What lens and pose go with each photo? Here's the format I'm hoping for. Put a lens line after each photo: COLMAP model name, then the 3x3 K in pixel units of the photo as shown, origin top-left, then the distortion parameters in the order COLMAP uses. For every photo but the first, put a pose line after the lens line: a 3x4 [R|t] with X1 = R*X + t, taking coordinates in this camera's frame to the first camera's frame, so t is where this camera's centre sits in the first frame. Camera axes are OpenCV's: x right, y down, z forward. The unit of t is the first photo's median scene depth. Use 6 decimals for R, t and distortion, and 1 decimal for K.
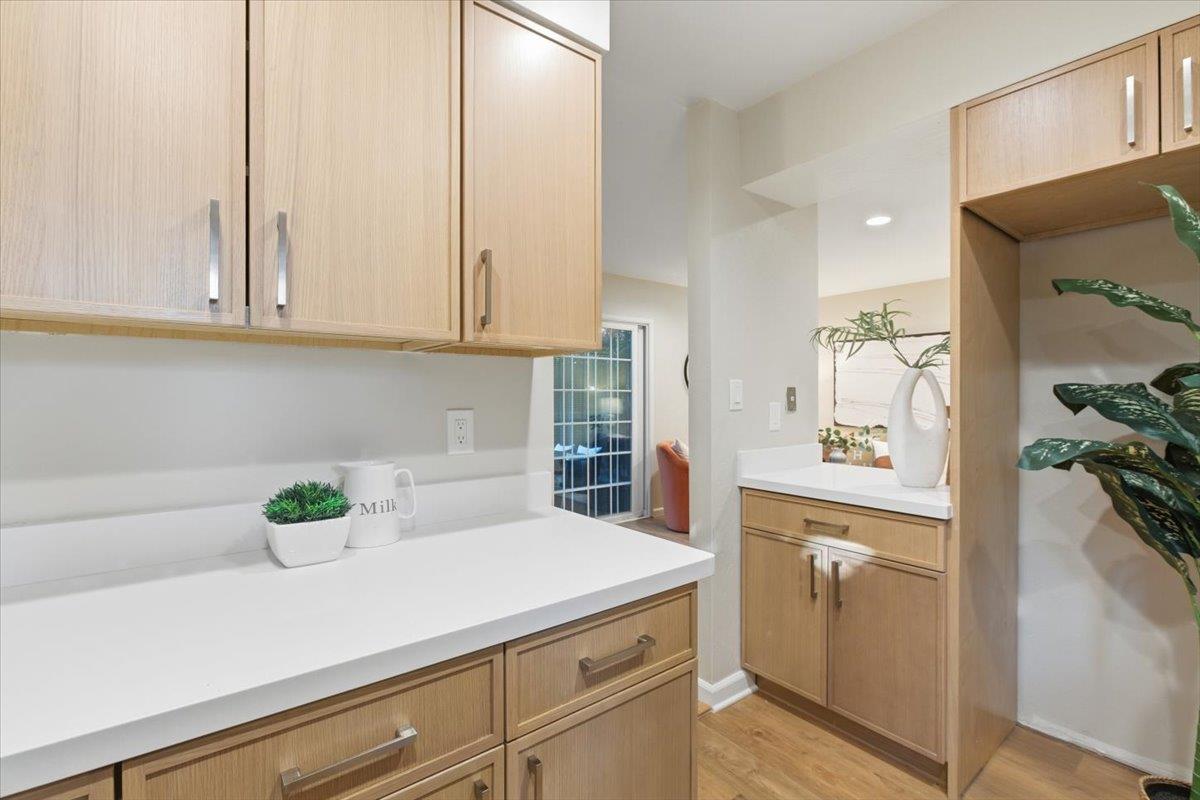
lens RADIAL K [[532.1, 0, 600.4], [0, 532.1, 394.6], [0, 0, 1]] dist [-0.001919, 0.000308]
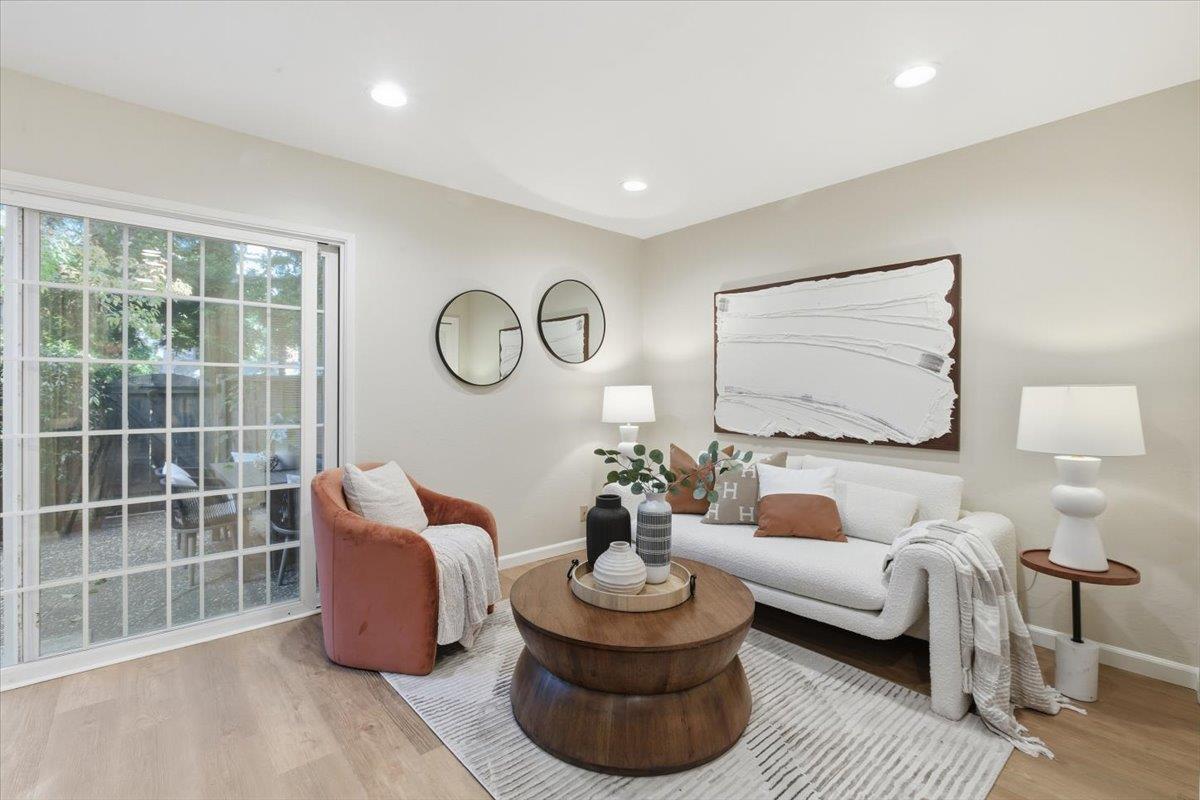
lens RADIAL K [[532.1, 0, 600.4], [0, 532.1, 394.6], [0, 0, 1]] dist [-0.001919, 0.000308]
pose [[0.998632, 0.006002, 0.051937, 0.279691], [-0.006466, 0.999941, 0.008782, 0.011276], [-0.051881, -0.009106, 0.998612, 0.405073]]
